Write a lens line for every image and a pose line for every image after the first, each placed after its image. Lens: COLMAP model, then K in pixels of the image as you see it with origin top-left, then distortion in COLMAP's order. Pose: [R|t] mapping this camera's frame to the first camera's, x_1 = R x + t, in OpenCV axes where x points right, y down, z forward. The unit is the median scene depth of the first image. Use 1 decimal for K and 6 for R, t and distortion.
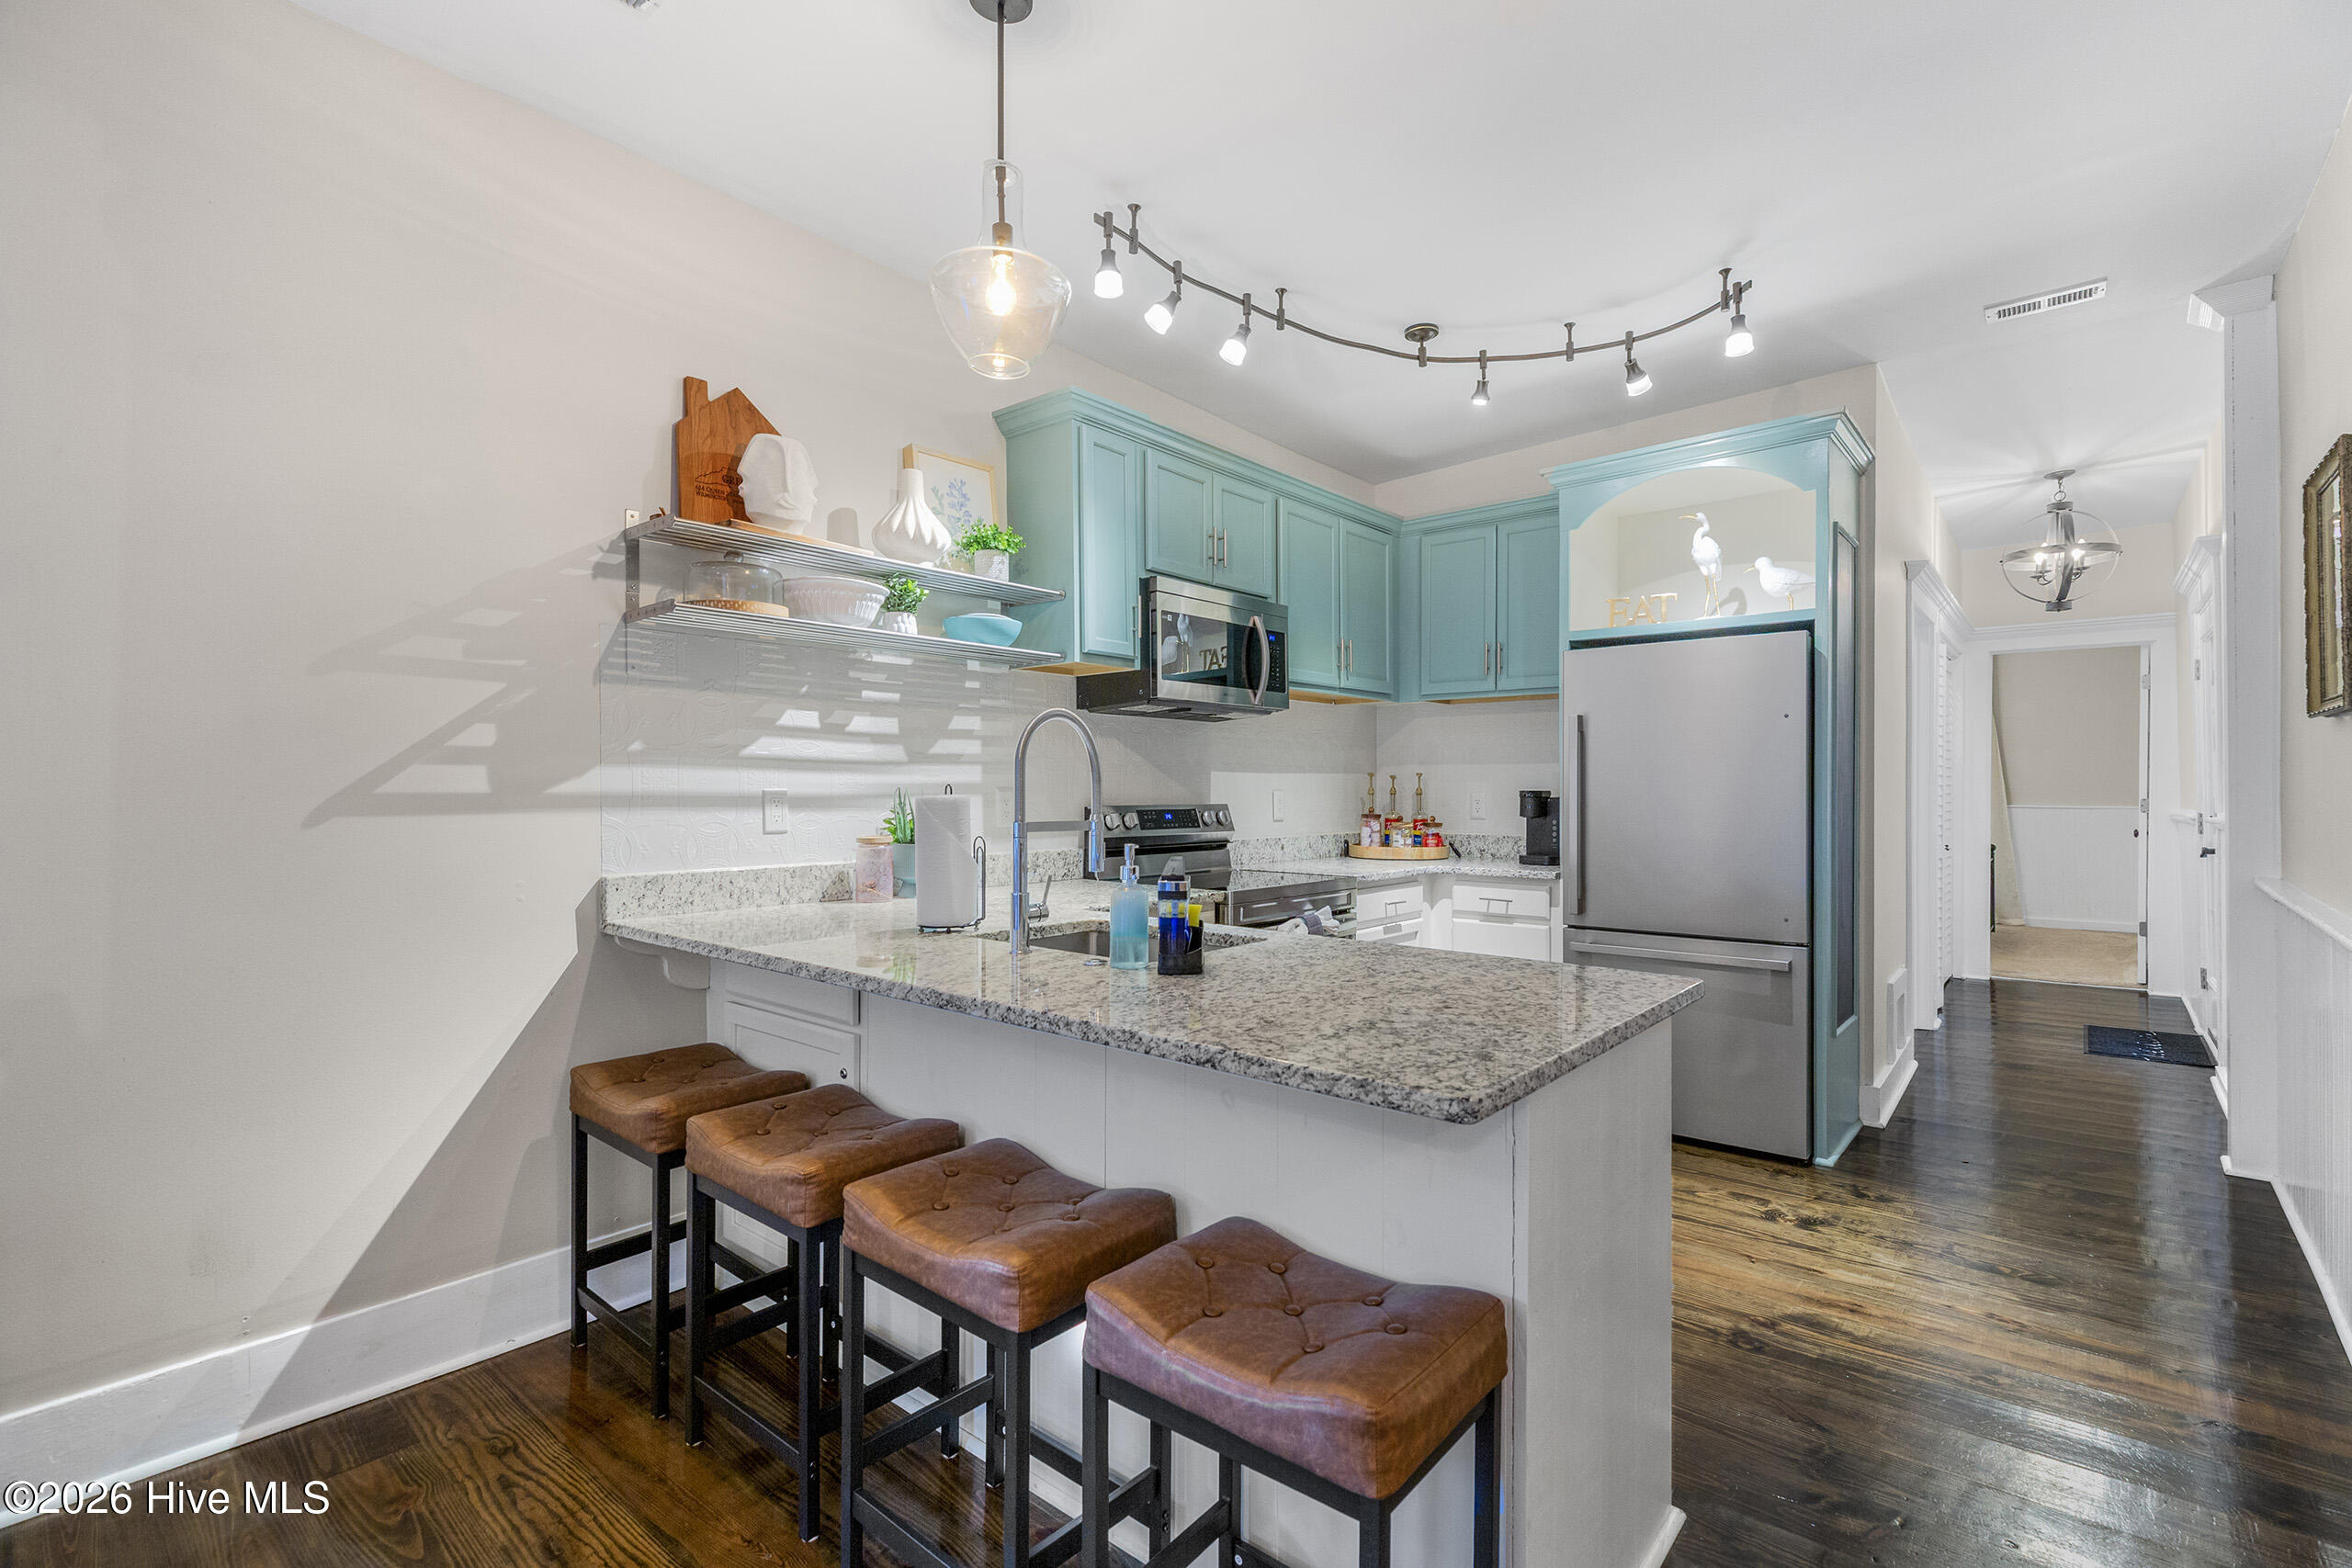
lens RADIAL K [[1061.7, 0, 1181.6], [0, 1061.7, 793.7], [0, 0, 1]] dist [0.004650, -0.000332]
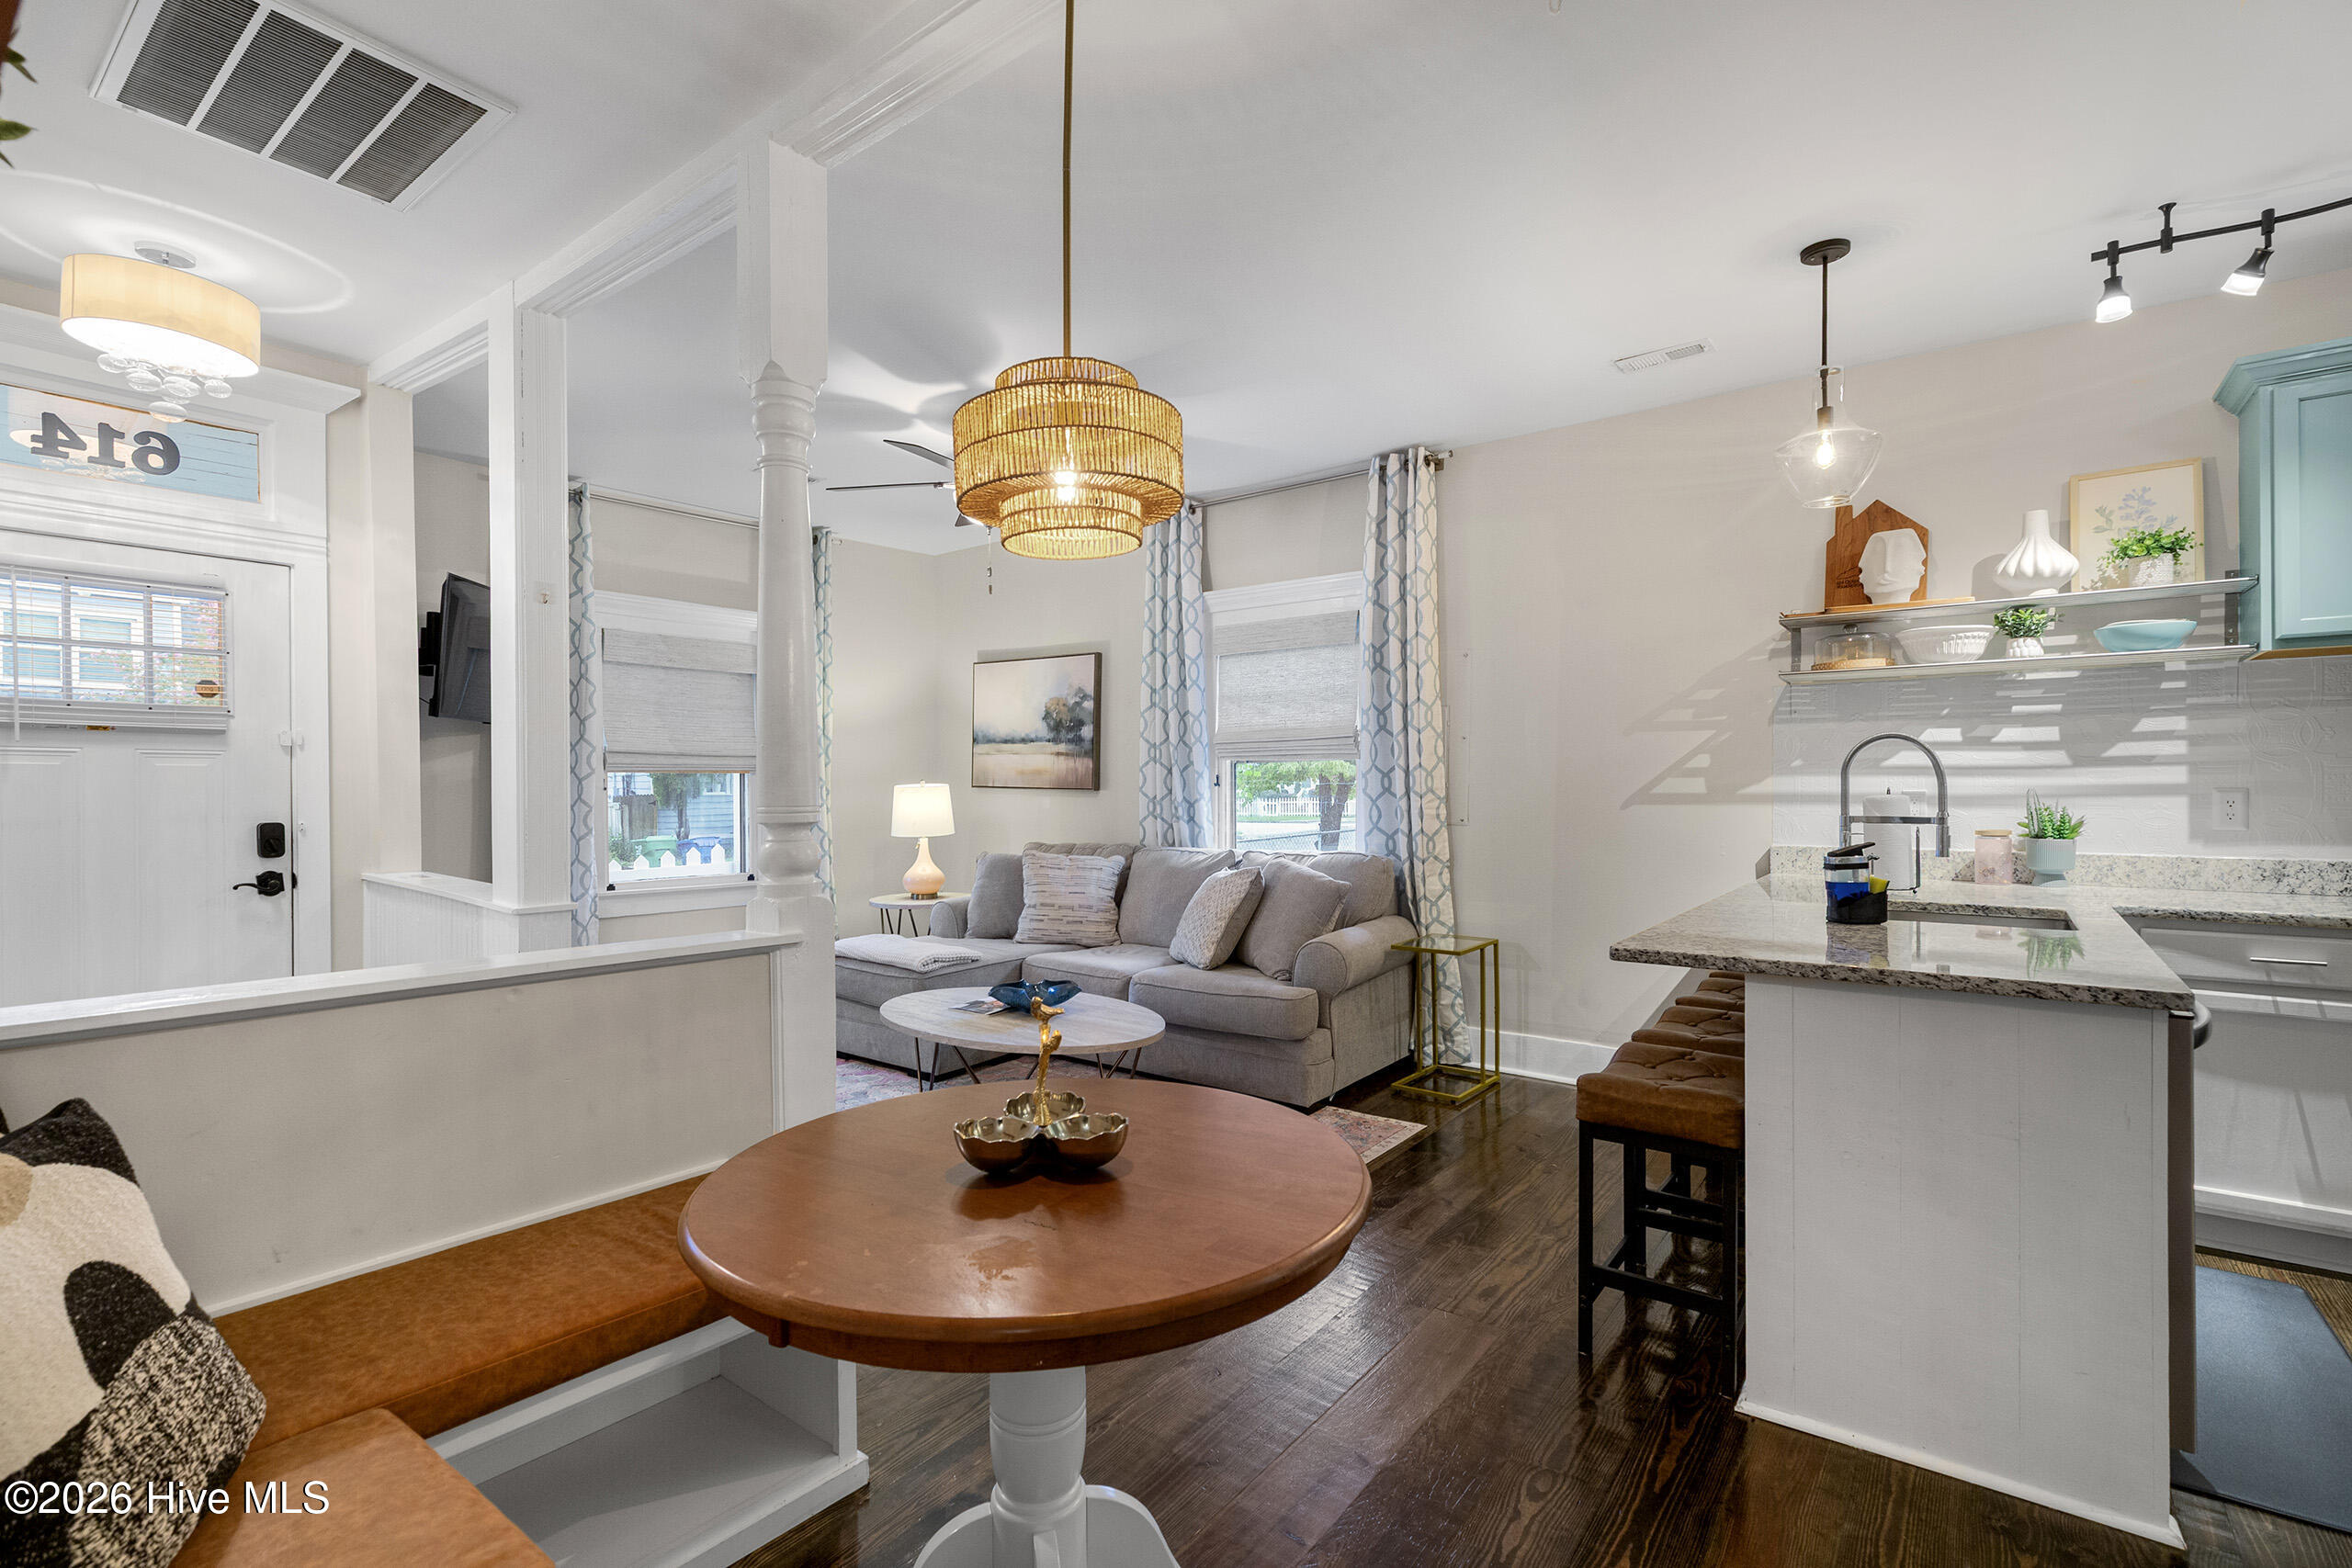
lens RADIAL K [[1061.7, 0, 1181.6], [0, 1061.7, 793.7], [0, 0, 1]] dist [0.004650, -0.000332]
pose [[0.049659, 0.004486, -0.998756, 0.791300], [0.000259, 0.999990, 0.004504, -0.005821], [0.998766, -0.000482, 0.049658, 0.025012]]
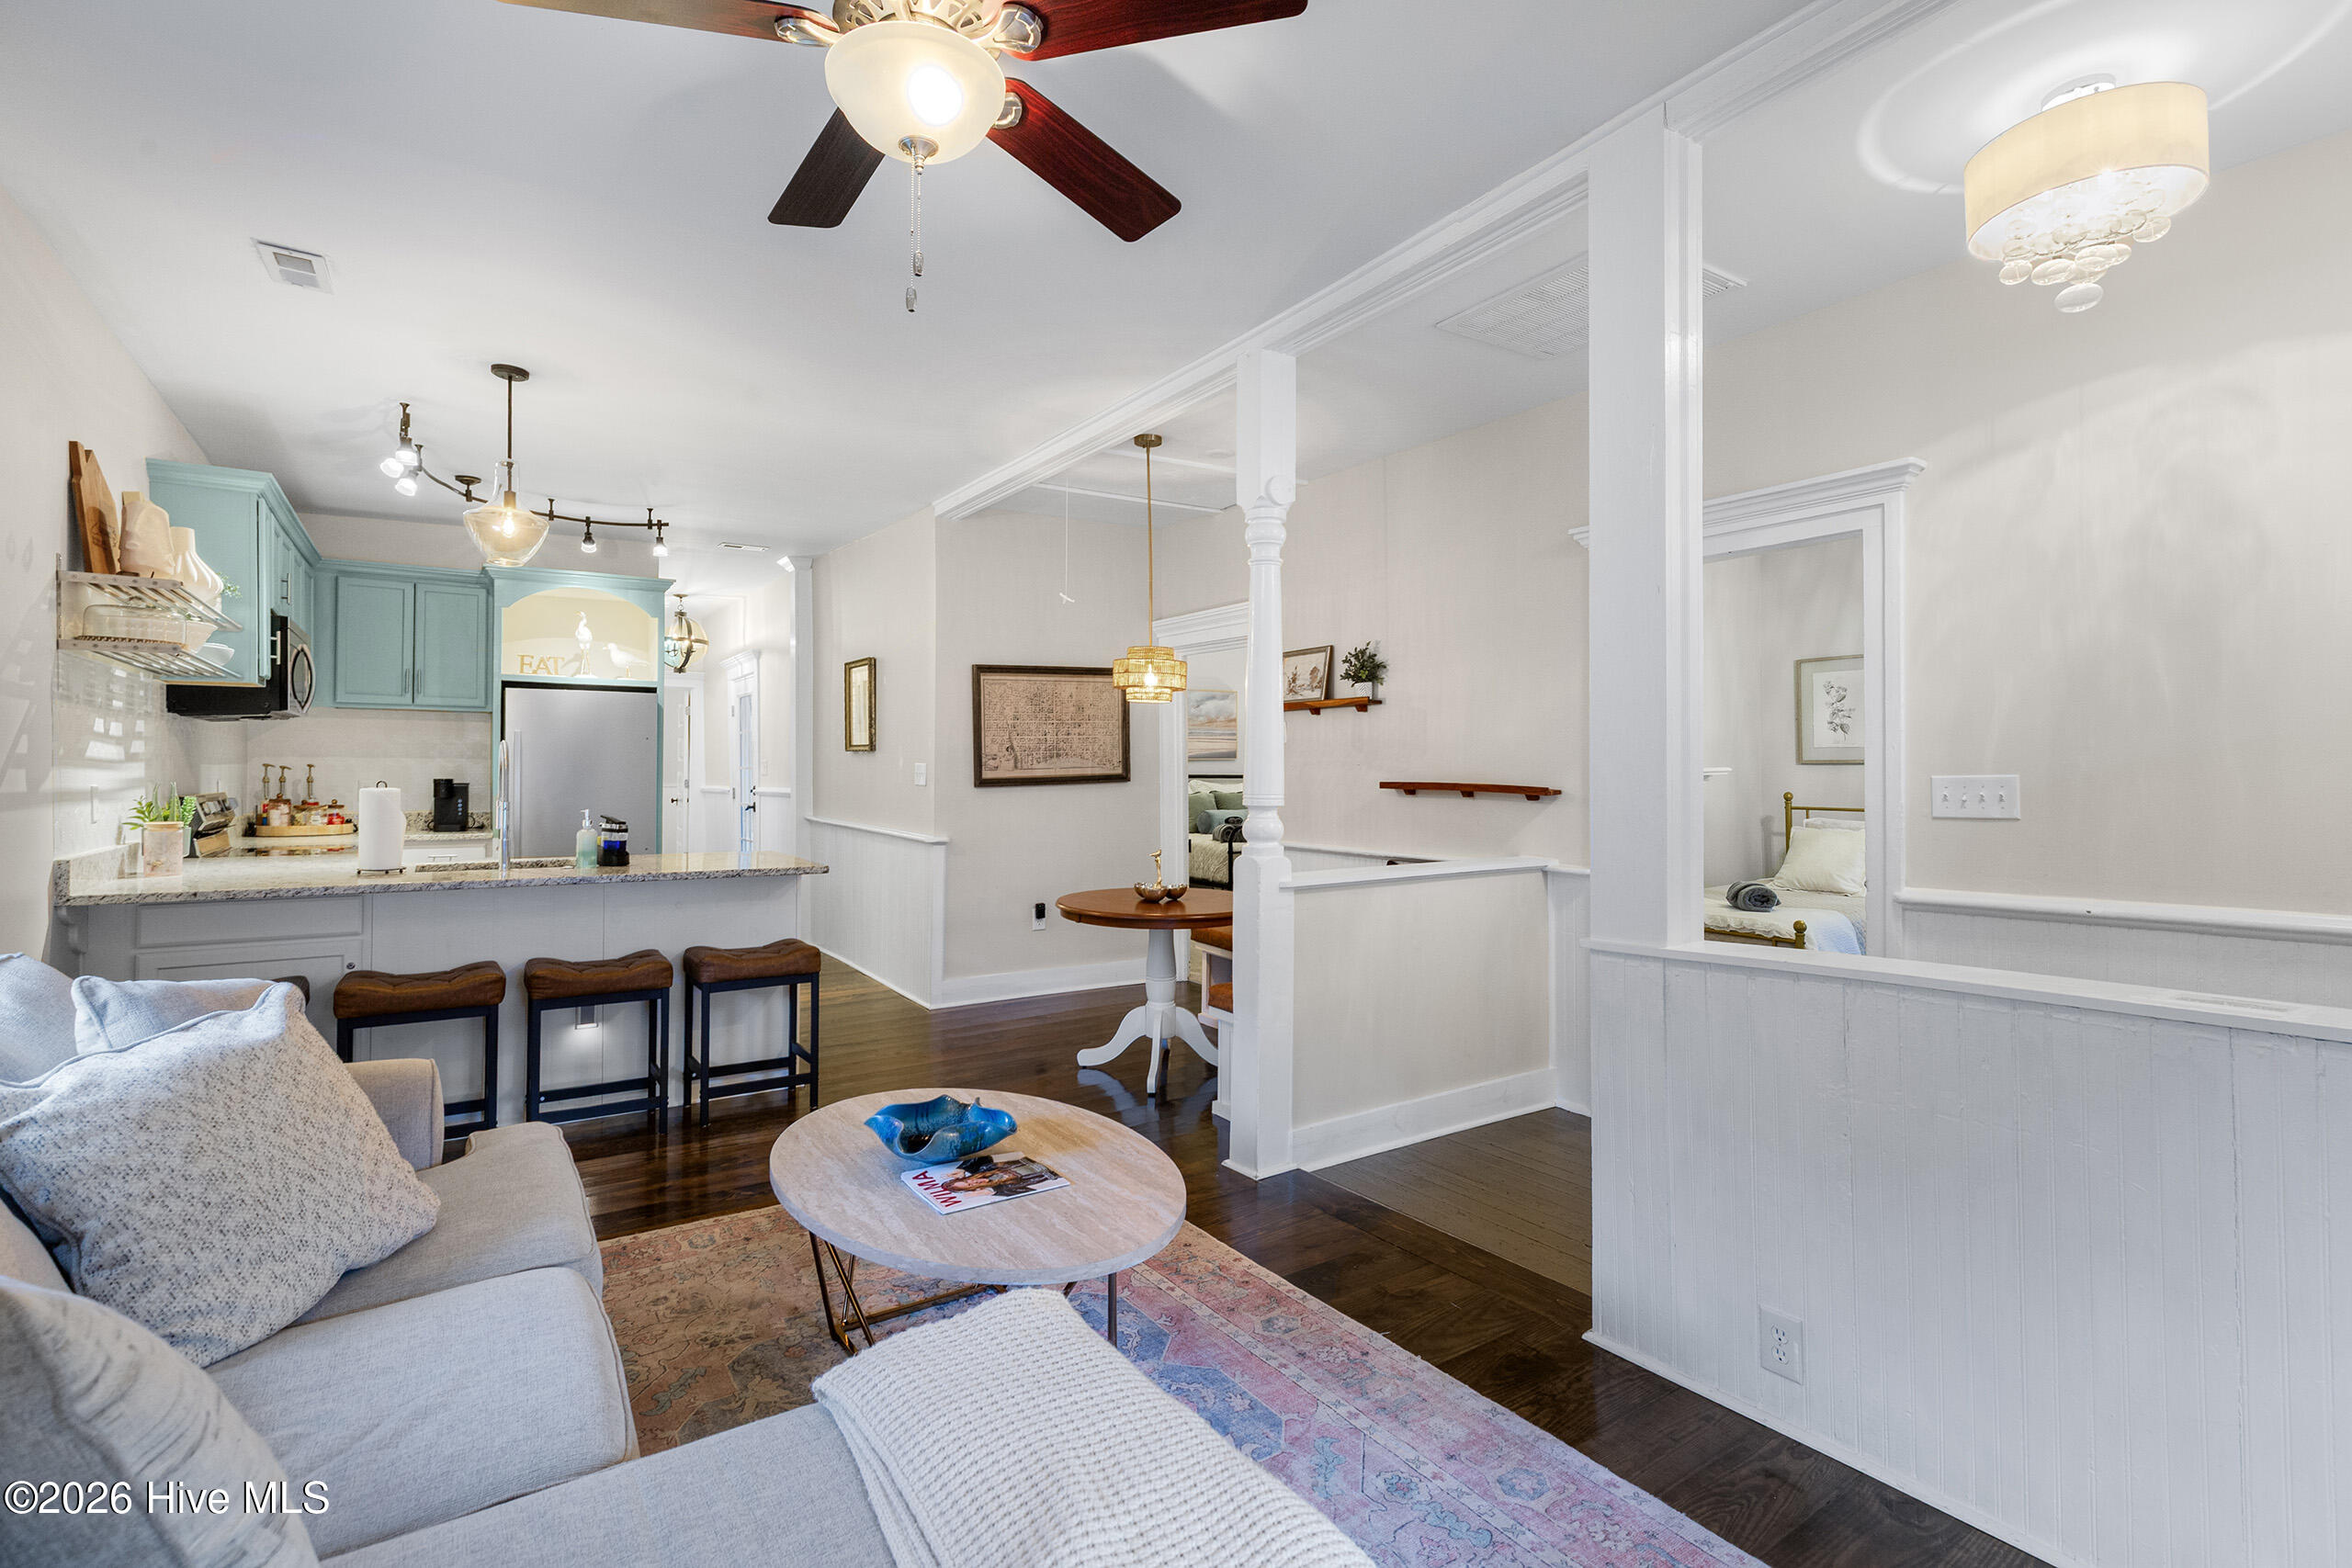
lens RADIAL K [[1088.7, 0, 1174.3], [0, 1088.7, 761.7], [0, 0, 1]] dist [0.007927, 0.000072]
pose [[0.276152, 0.007514, 0.961085, -1.093598], [0.000528, 0.999968, -0.007970, -0.018876], [-0.961114, 0.002708, 0.276139, -0.443198]]
